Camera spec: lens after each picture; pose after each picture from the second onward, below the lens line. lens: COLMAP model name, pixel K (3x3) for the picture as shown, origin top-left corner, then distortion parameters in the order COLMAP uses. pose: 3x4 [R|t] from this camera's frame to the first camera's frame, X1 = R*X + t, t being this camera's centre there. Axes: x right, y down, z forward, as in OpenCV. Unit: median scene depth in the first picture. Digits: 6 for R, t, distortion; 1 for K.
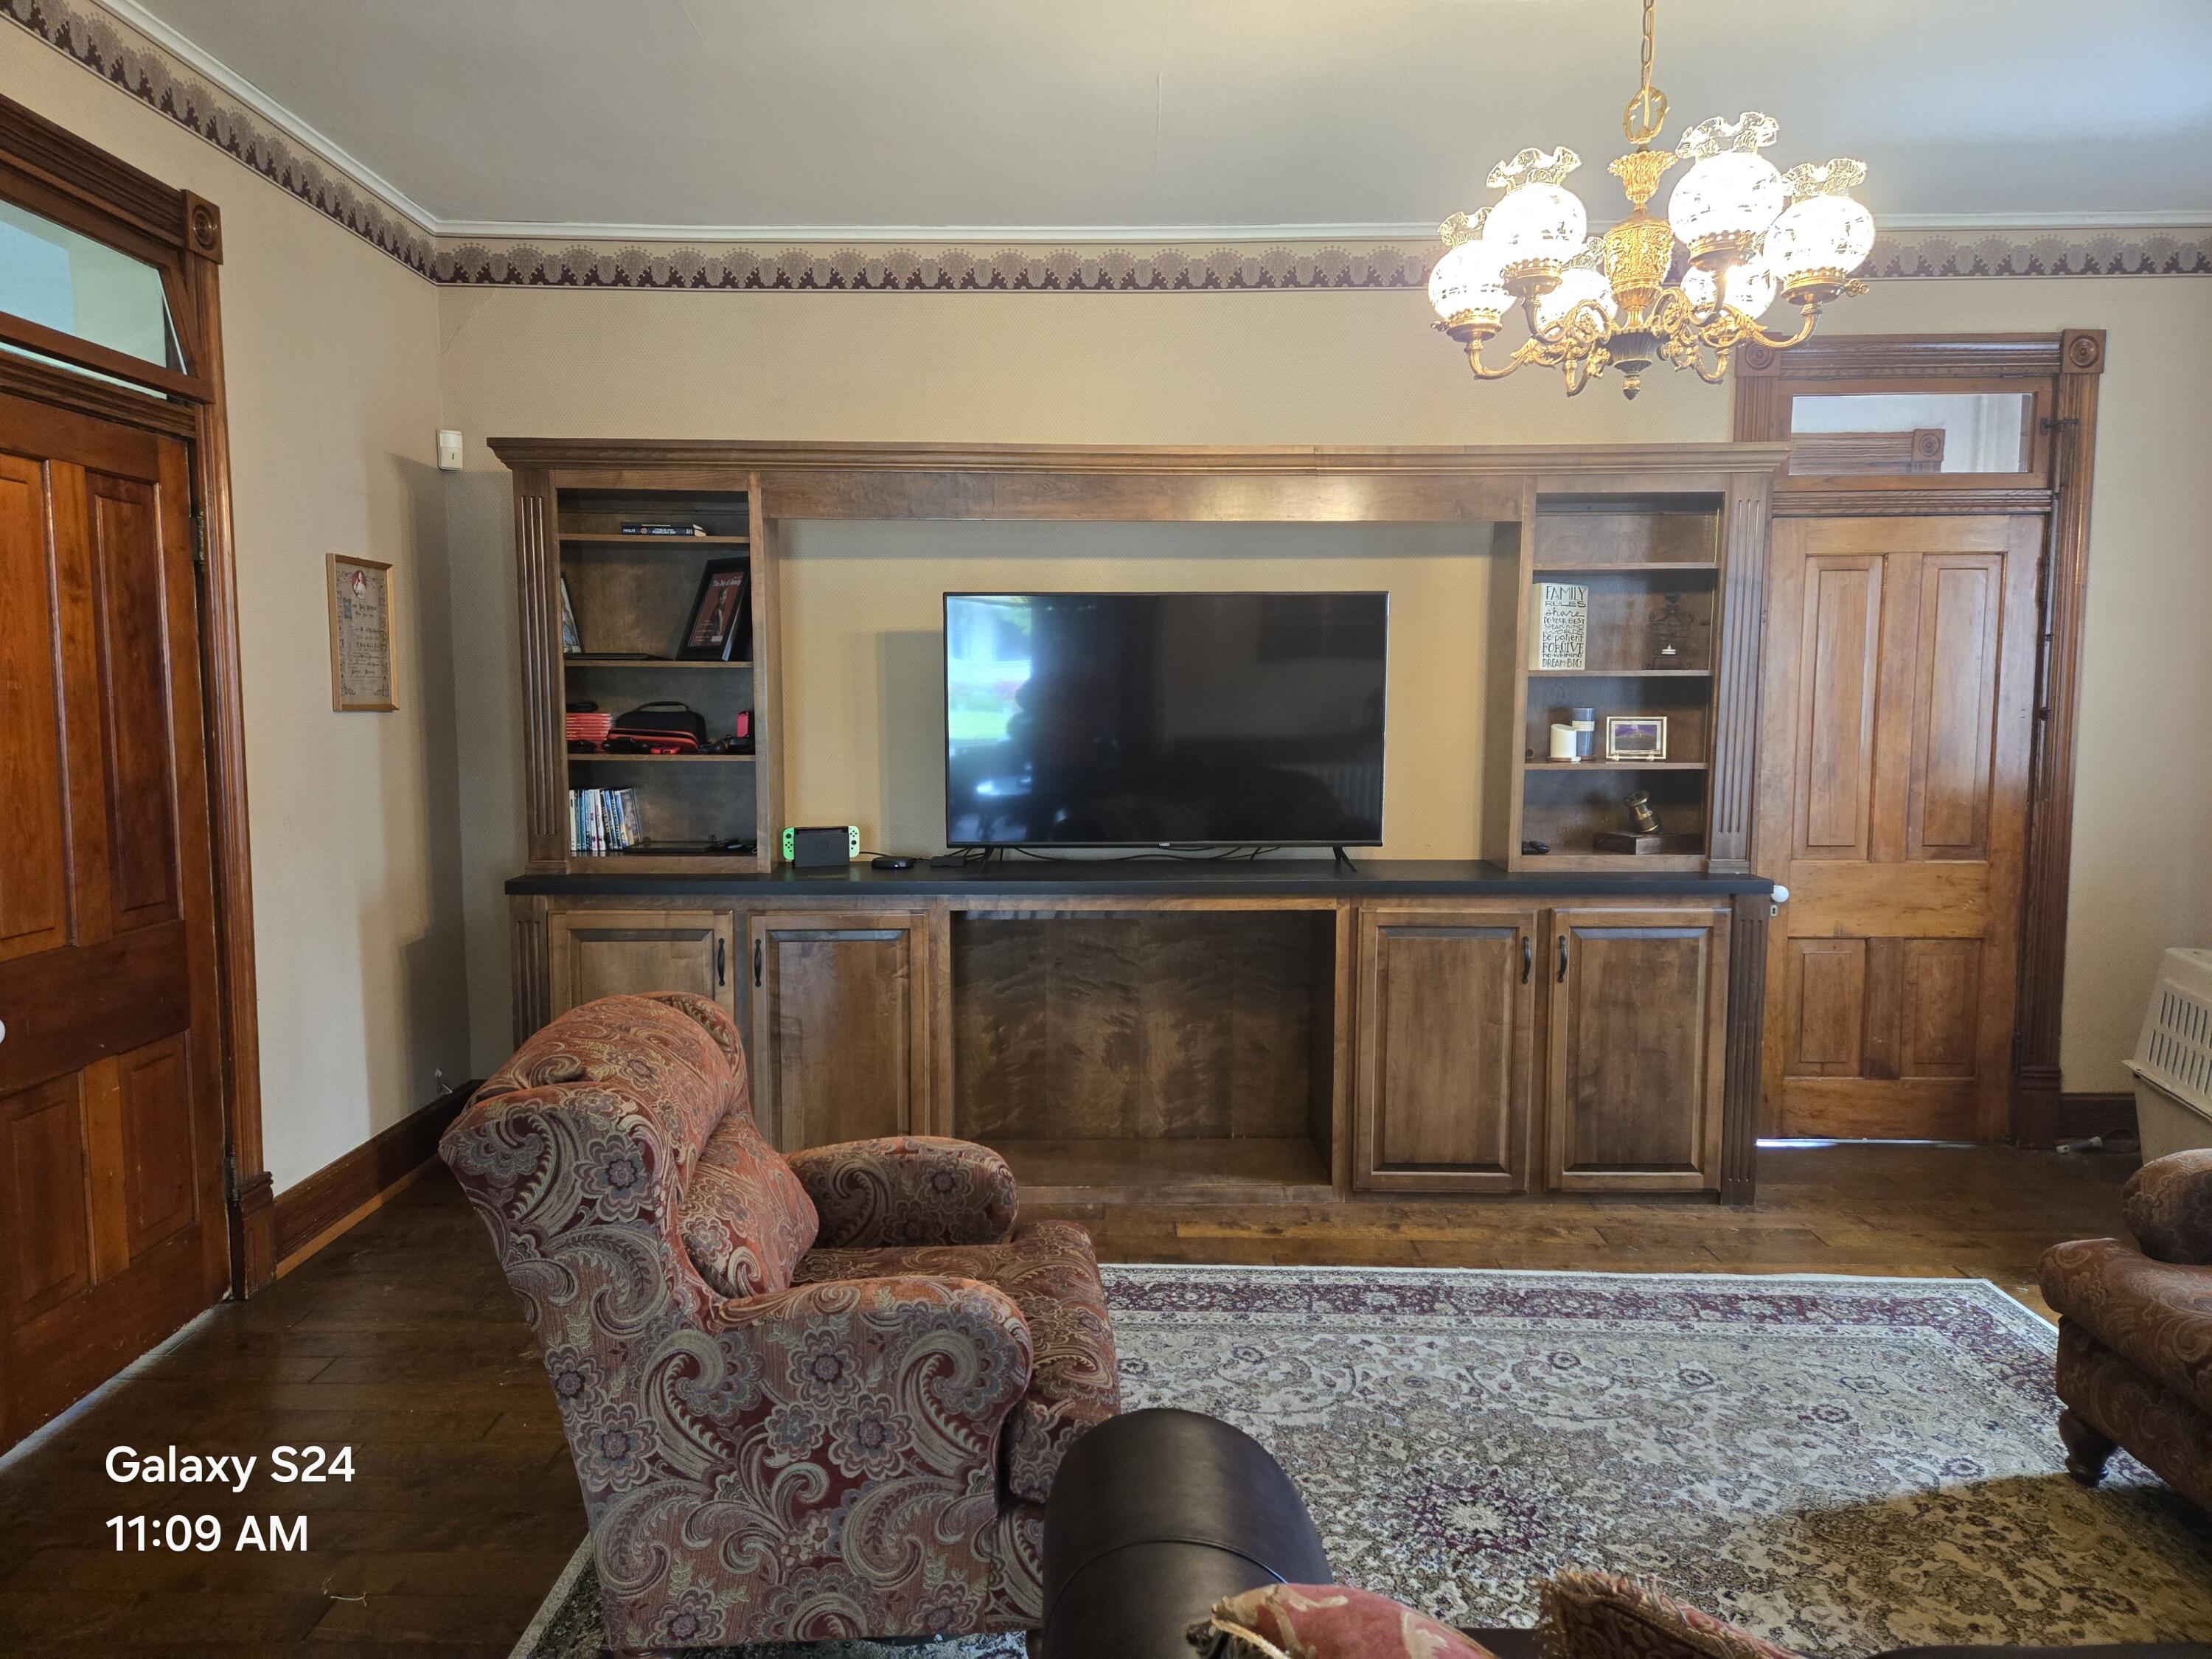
lens RADIAL K [[1492.9, 0, 1090.6], [0, 1492.9, 826.6], [0, 0, 1]] dist [0.065306, -0.045083]
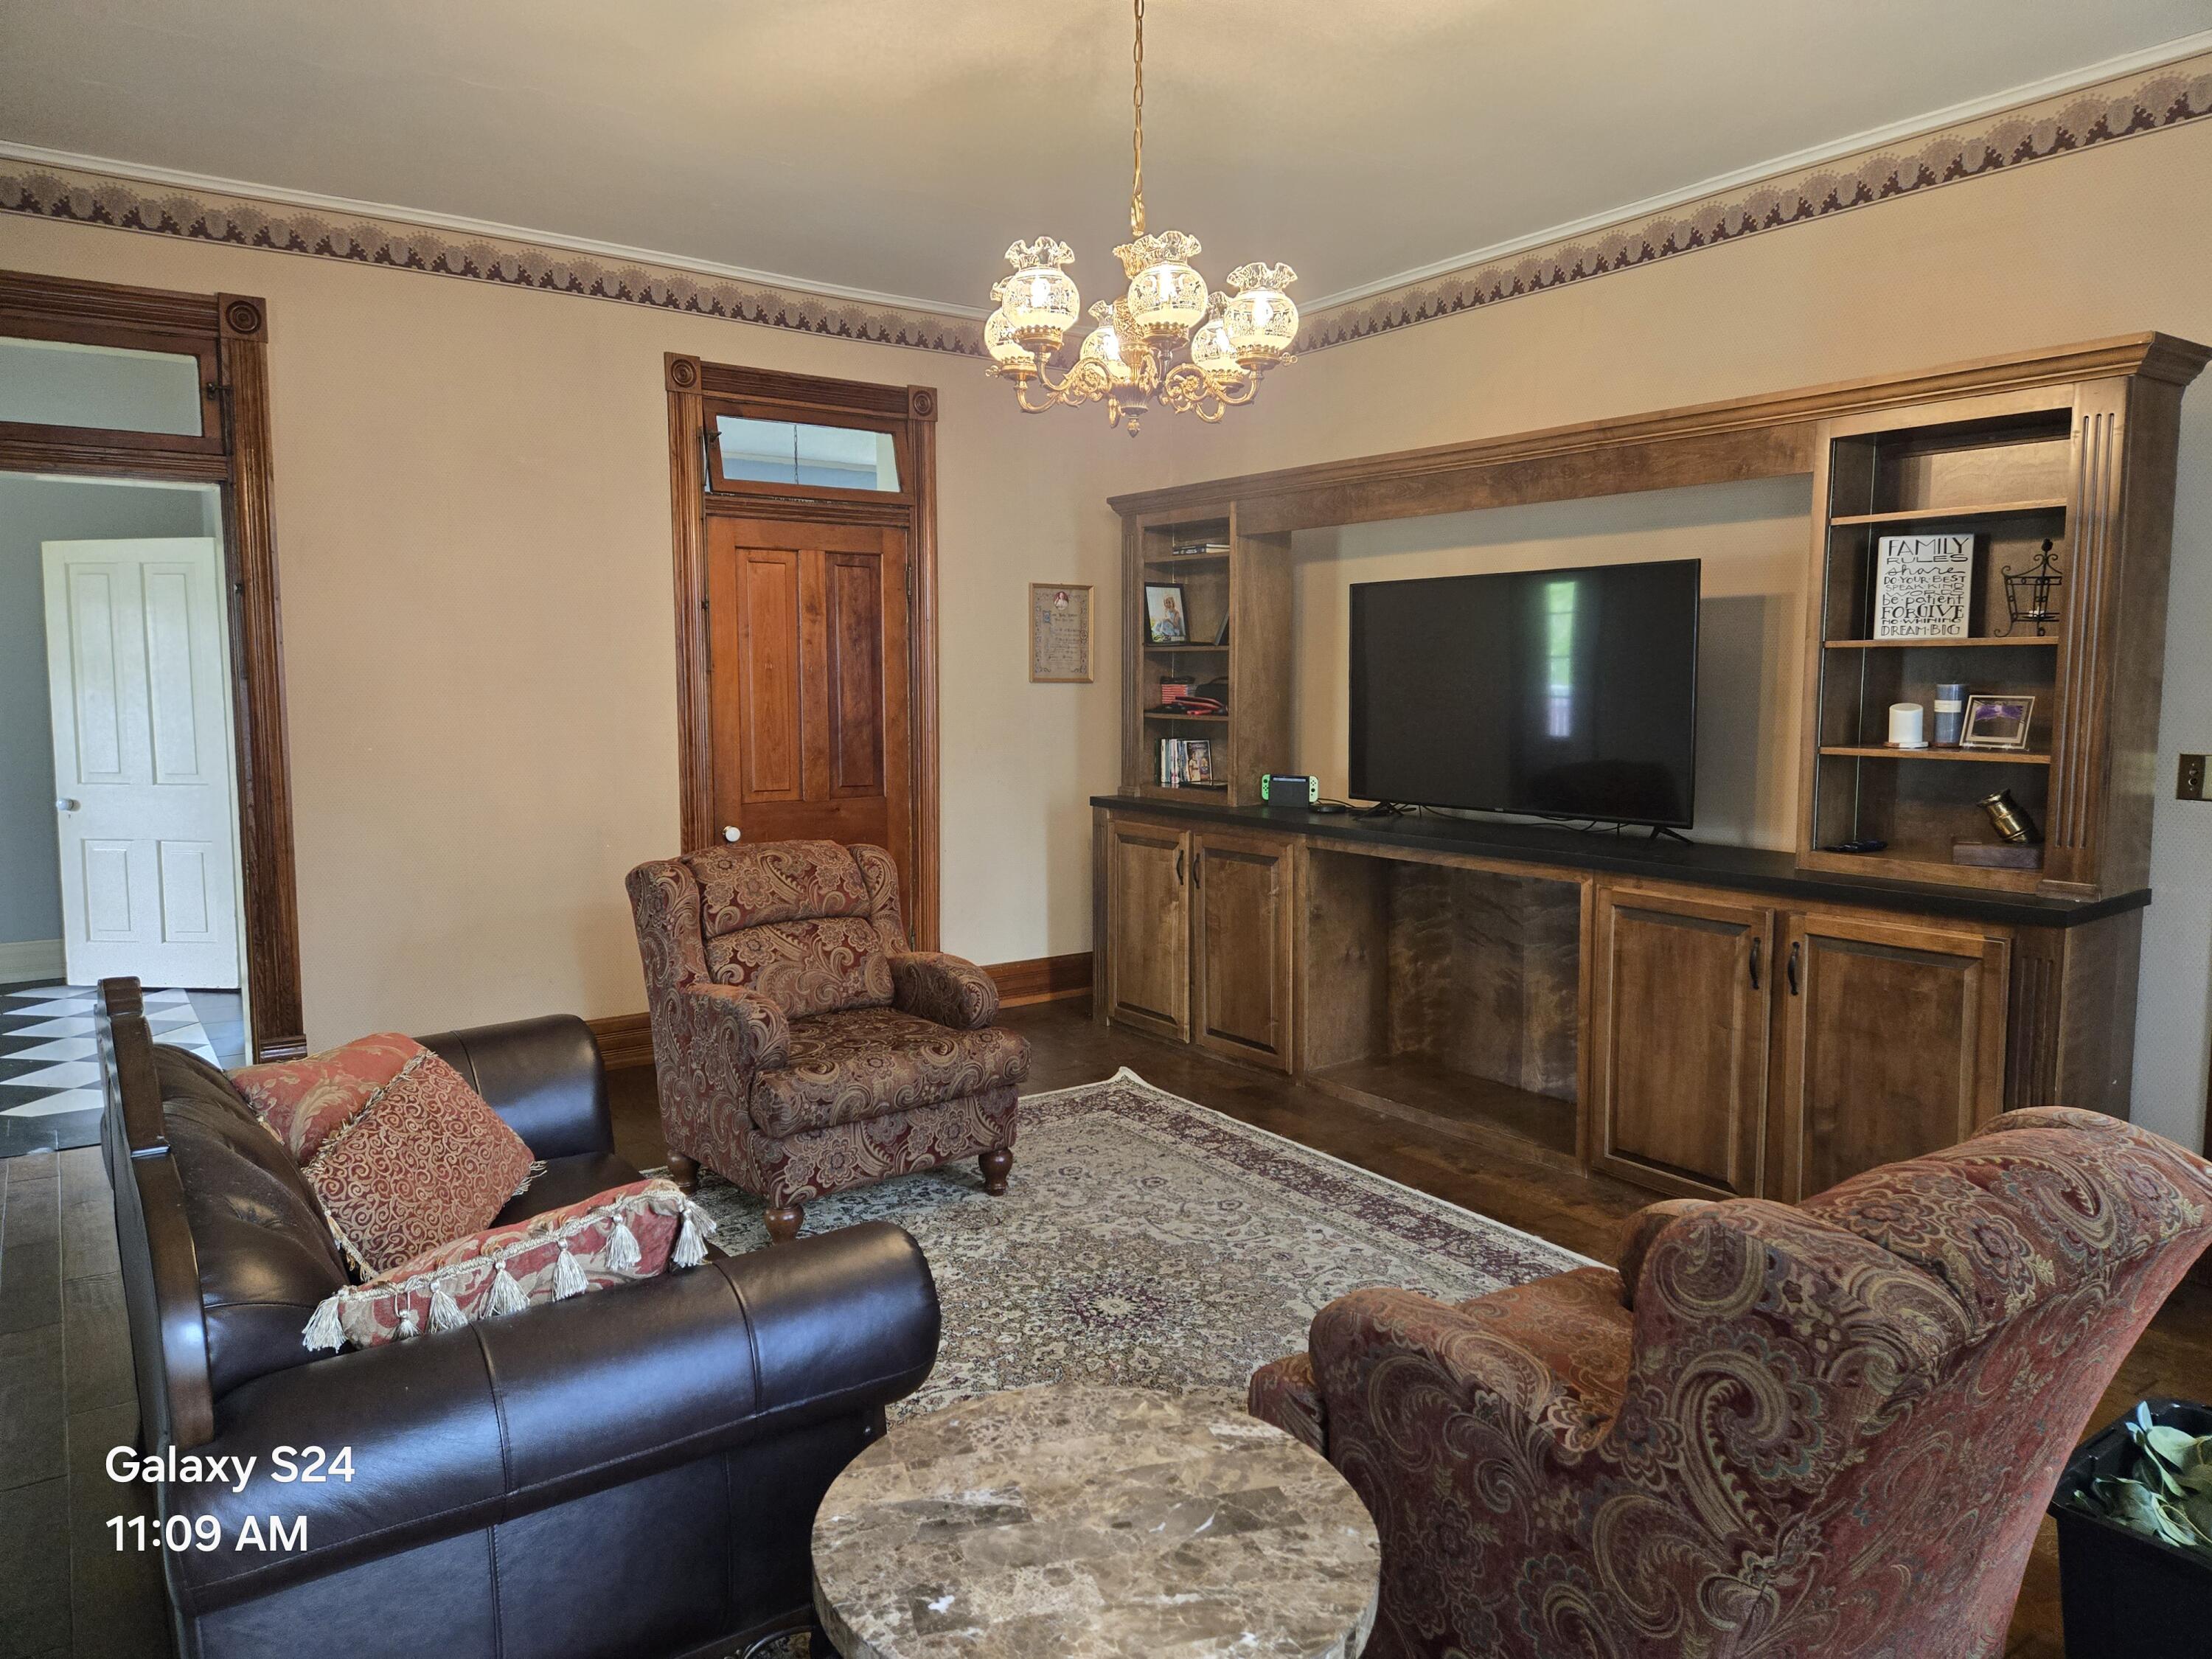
lens RADIAL K [[1492.9, 0, 1081.4], [0, 1492.9, 825.7], [0, 0, 1]] dist [0.065306, -0.045083]
pose [[0.569214, 0.083962, -0.817891, 0.795286], [-0.073879, 0.995971, 0.050827, -0.009510], [0.818864, 0.031493, 0.573123, 0.145732]]
